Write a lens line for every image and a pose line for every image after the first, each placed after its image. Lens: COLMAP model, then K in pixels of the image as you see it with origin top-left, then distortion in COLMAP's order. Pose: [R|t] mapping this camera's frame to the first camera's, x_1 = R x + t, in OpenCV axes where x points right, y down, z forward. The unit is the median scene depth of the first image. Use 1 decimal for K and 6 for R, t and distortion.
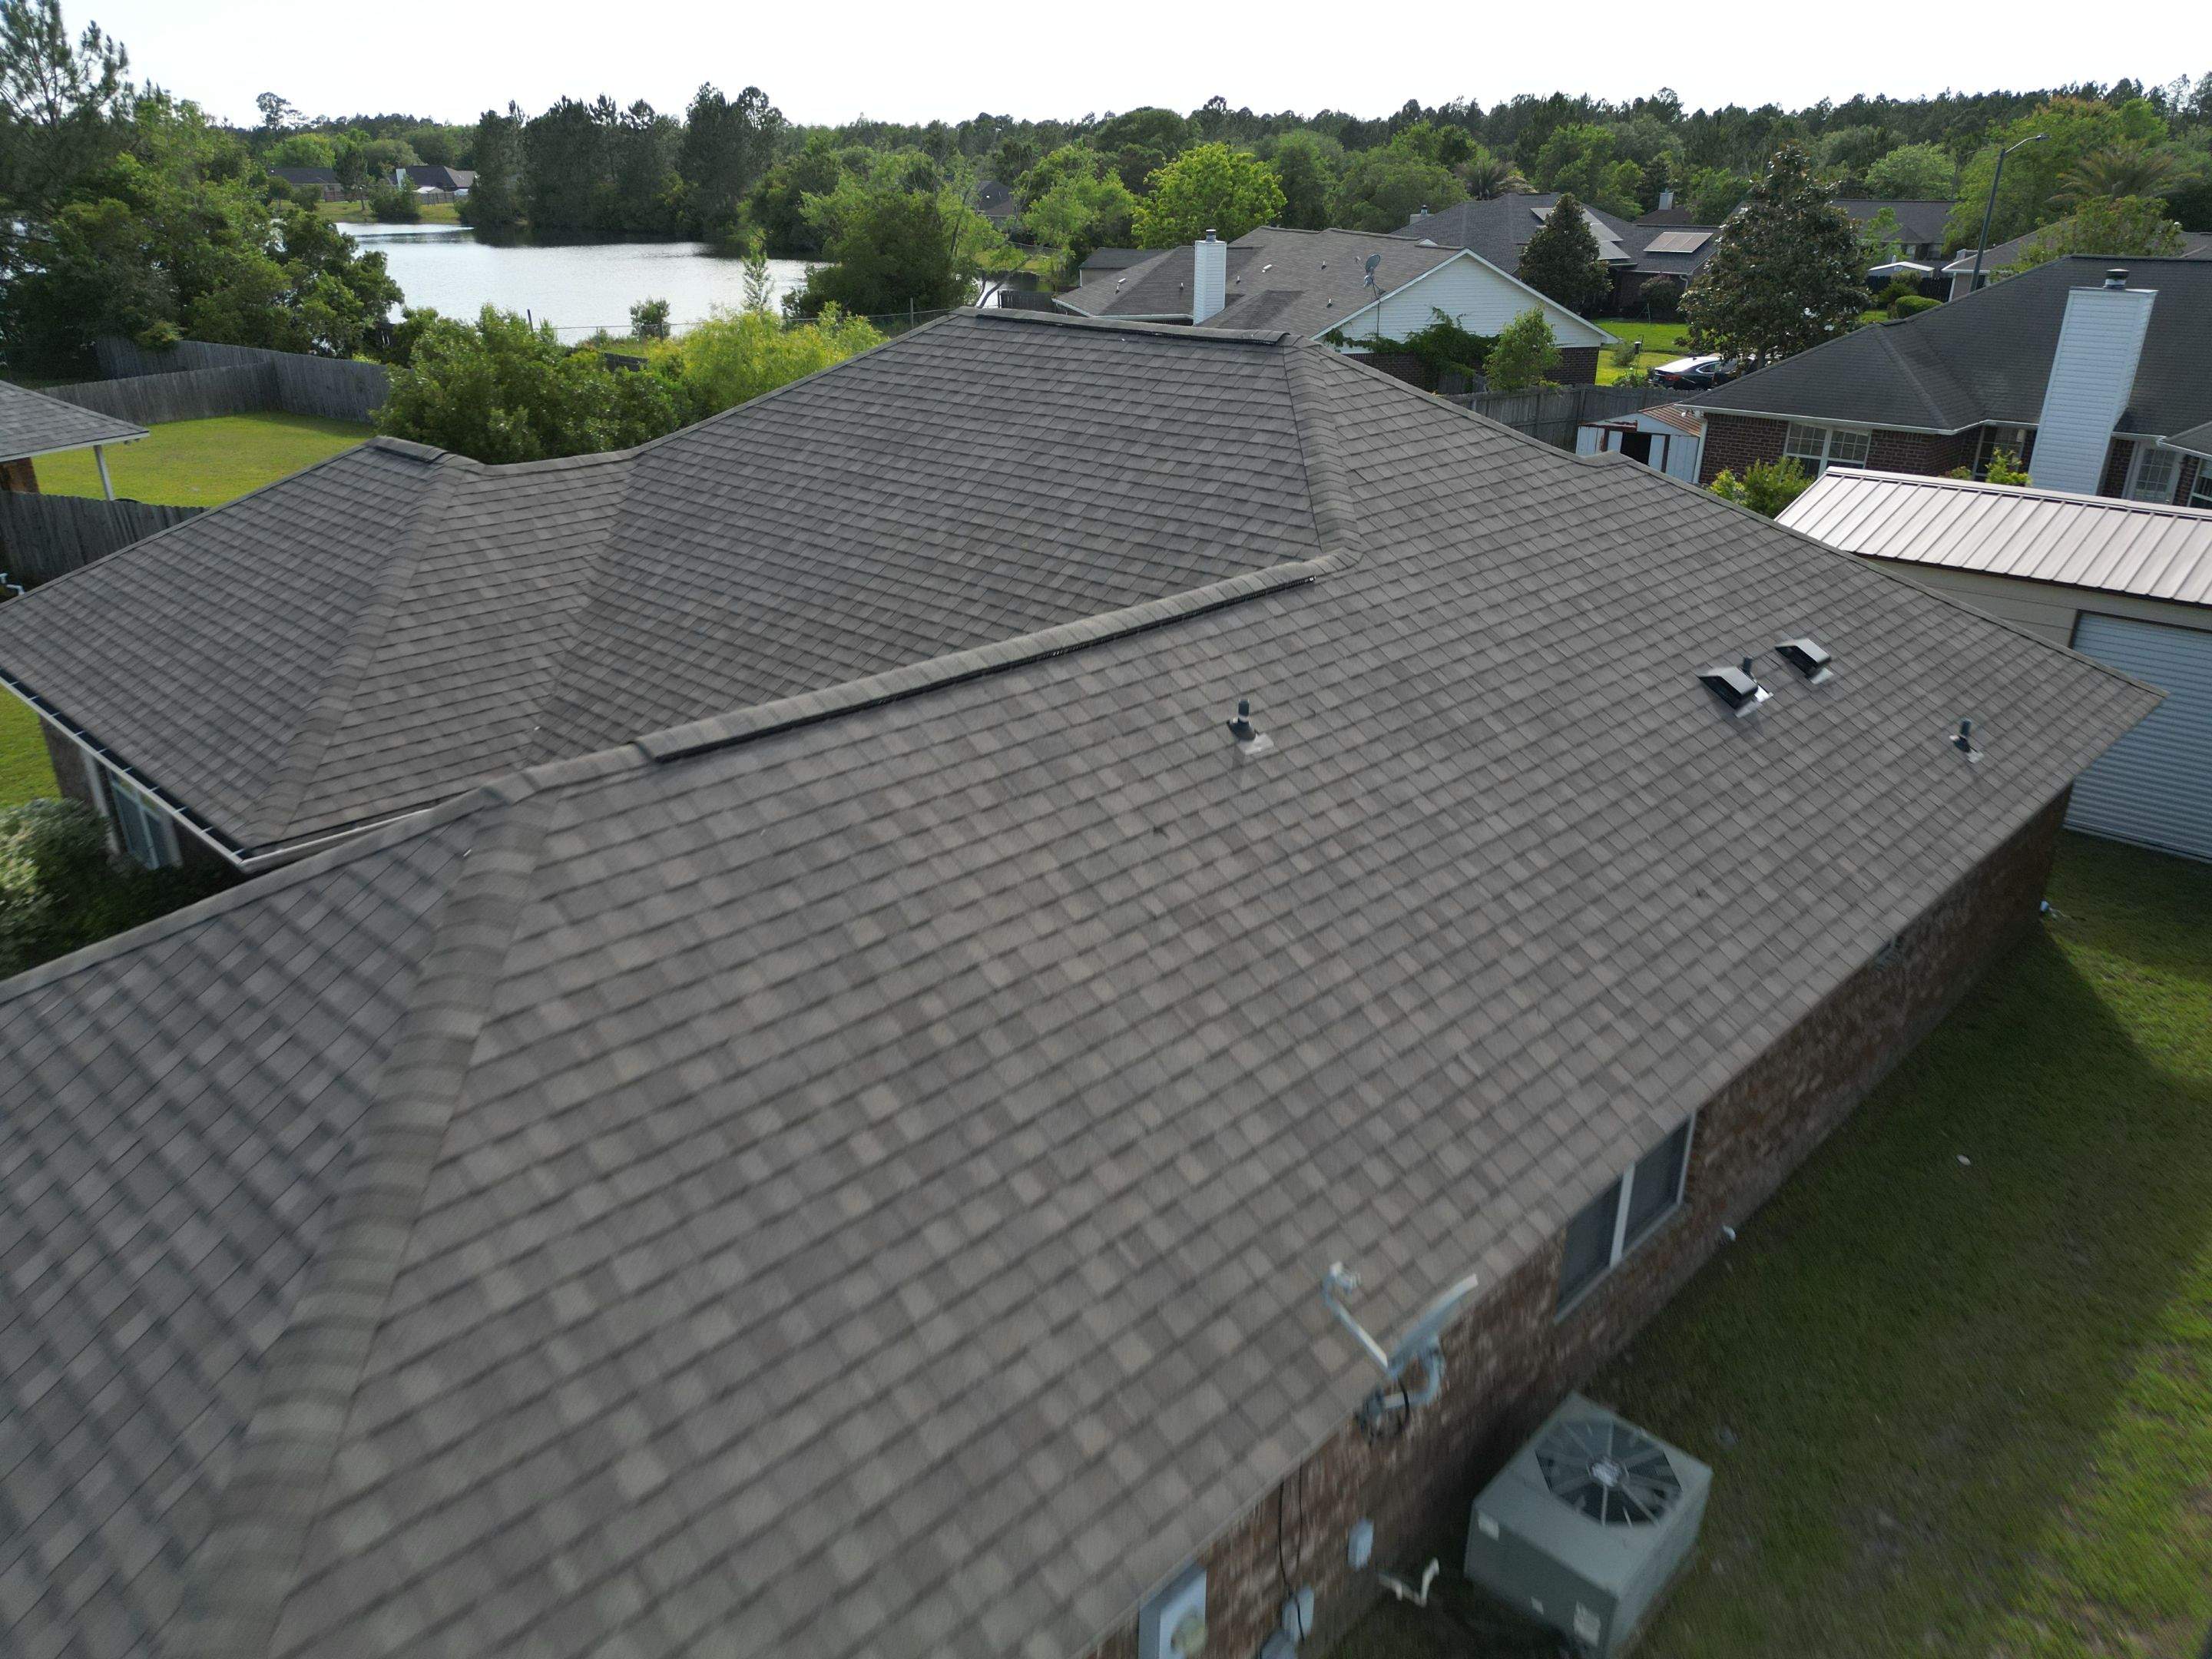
lens RADIAL K [[1554.7, 0, 1107.7], [0, 1554.7, 817.8], [0, 0, 1]] dist [0.066615, -0.054570]
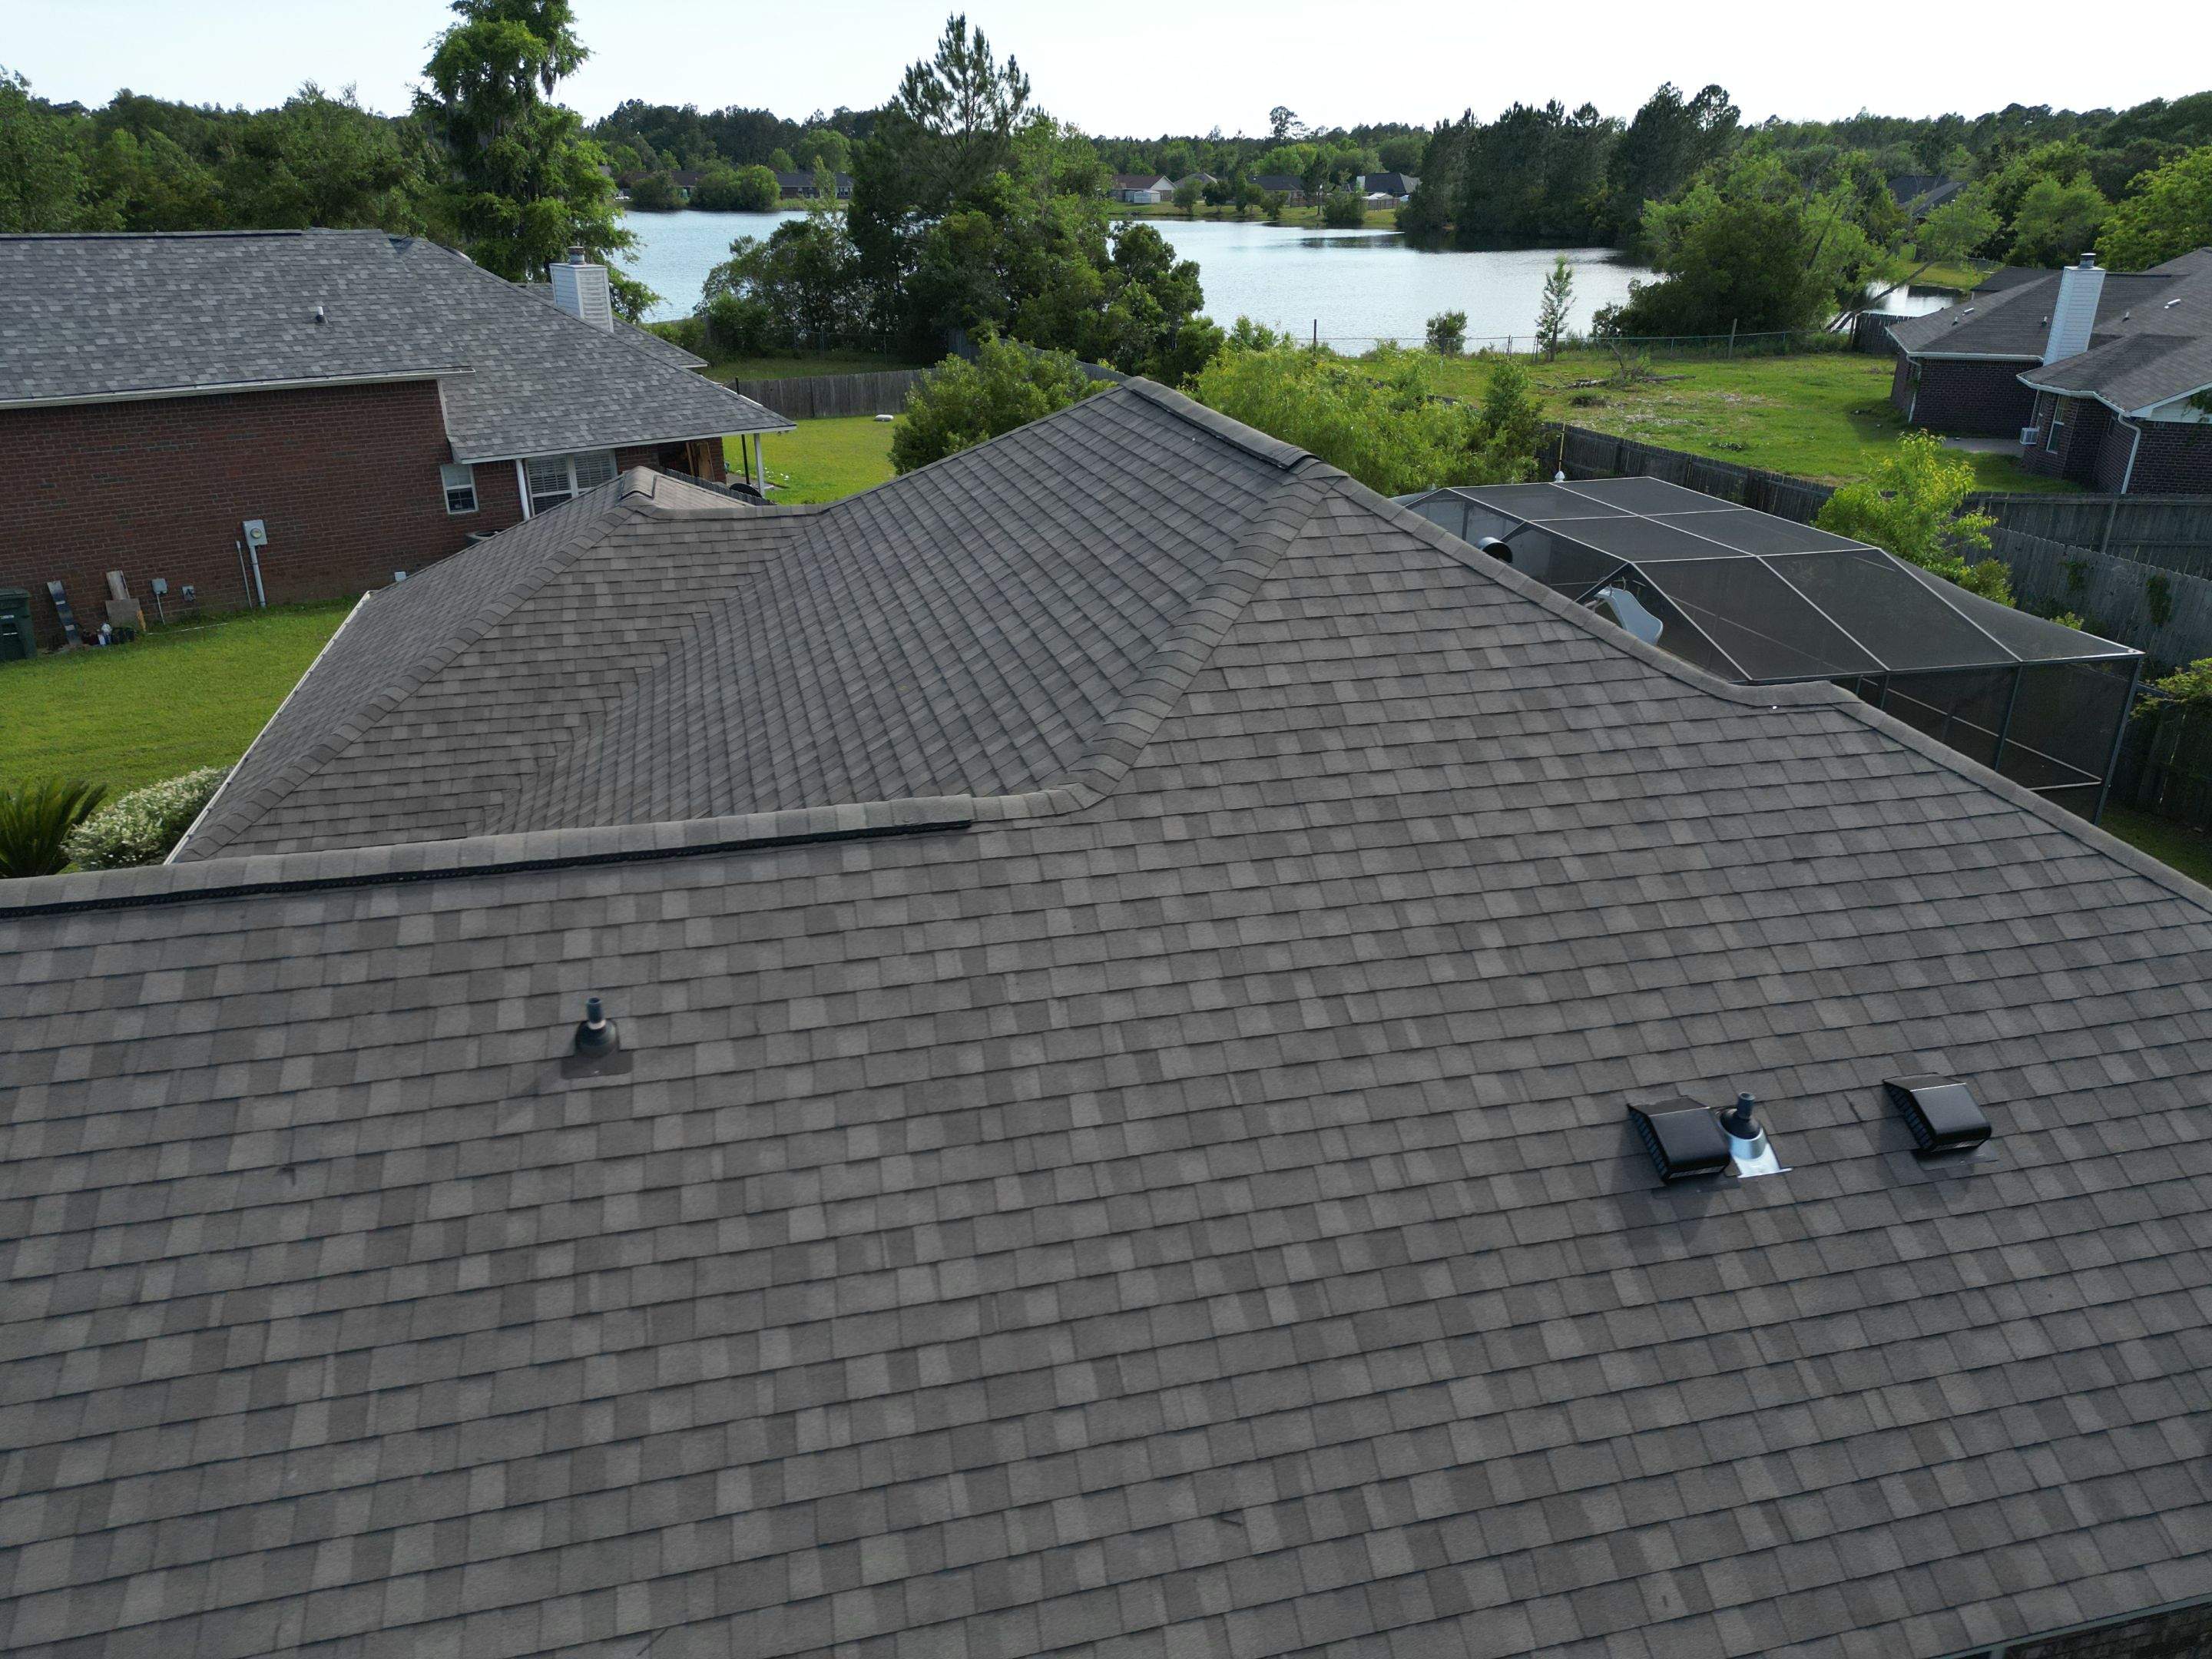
lens RADIAL K [[1554.7, 0, 1111.9], [0, 1554.7, 823.9], [0, 0, 1]] dist [0.066615, -0.054570]
pose [[0.847572, 0.203568, -0.490084, 0.113117], [-0.202595, 0.977676, 0.055724, -0.044109], [0.490487, 0.052059, 0.869892, 0.092305]]
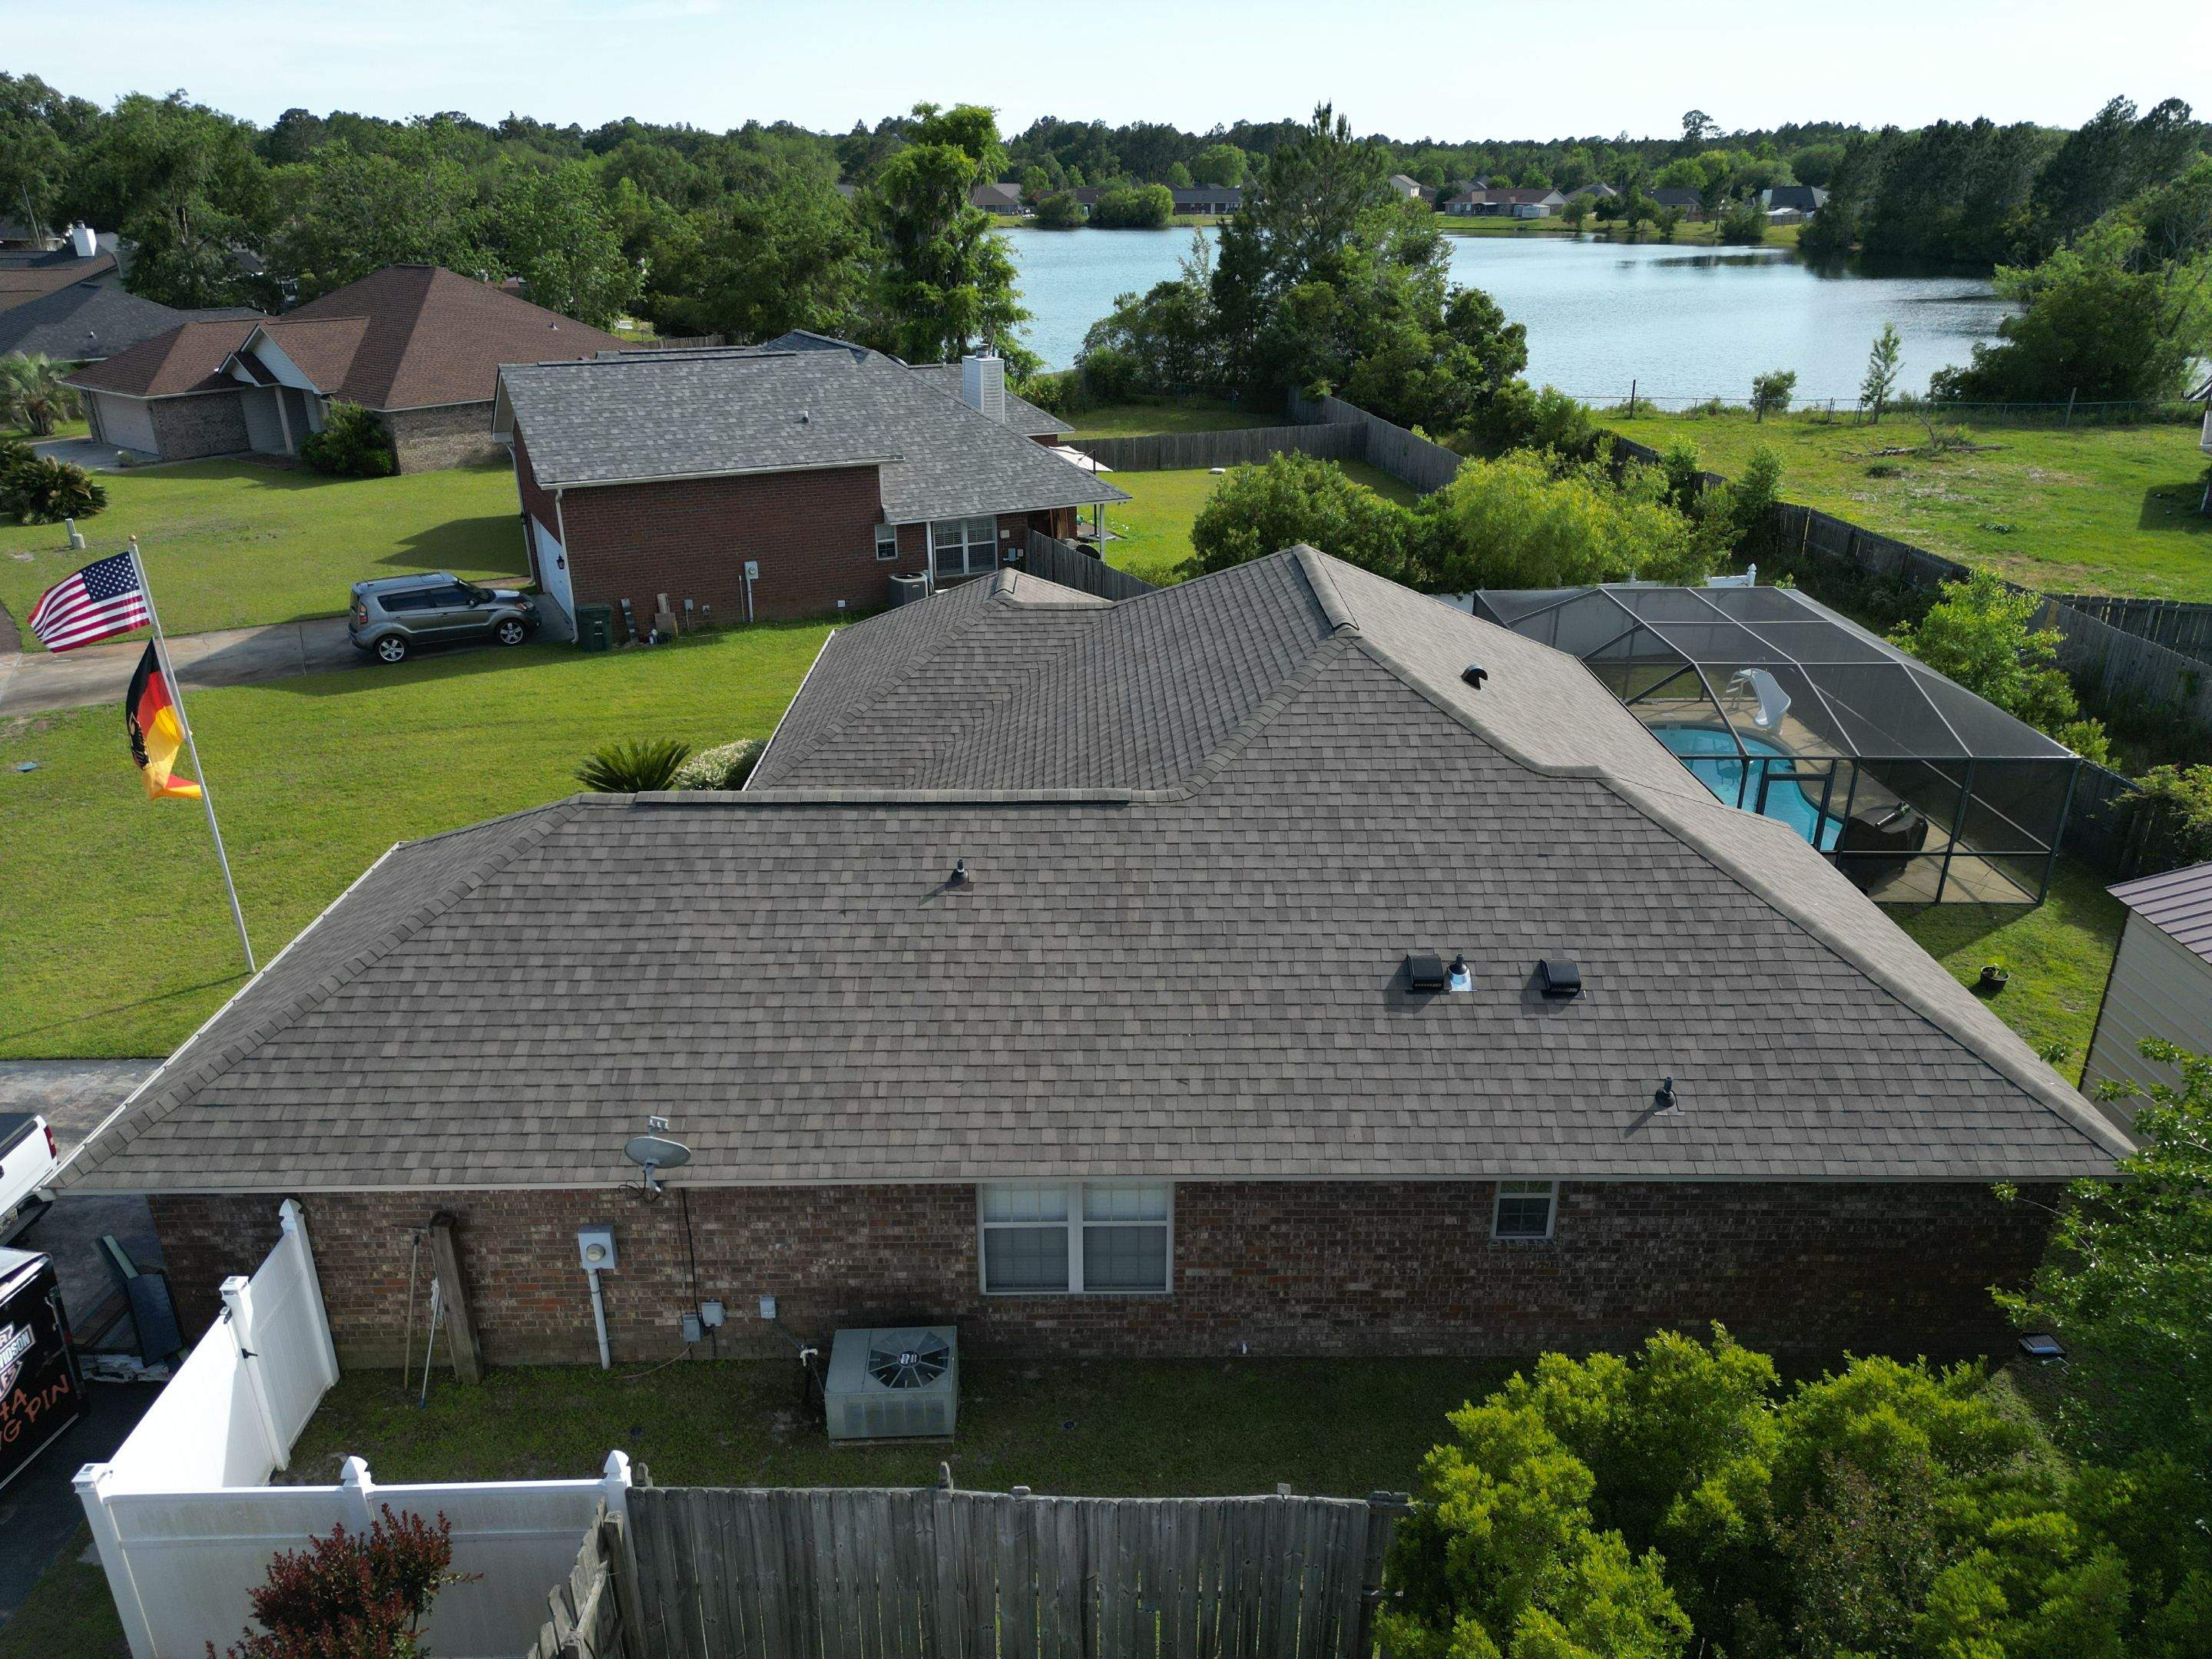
lens RADIAL K [[1554.7, 0, 1109.9], [0, 1554.7, 826.9], [0, 0, 1]] dist [0.066615, -0.054570]
pose [[0.701477, 0.271803, -0.658827, 0.240114], [-0.268931, 0.957030, 0.108488, -0.062099], [0.660005, 0.101077, 0.744431, -0.027340]]
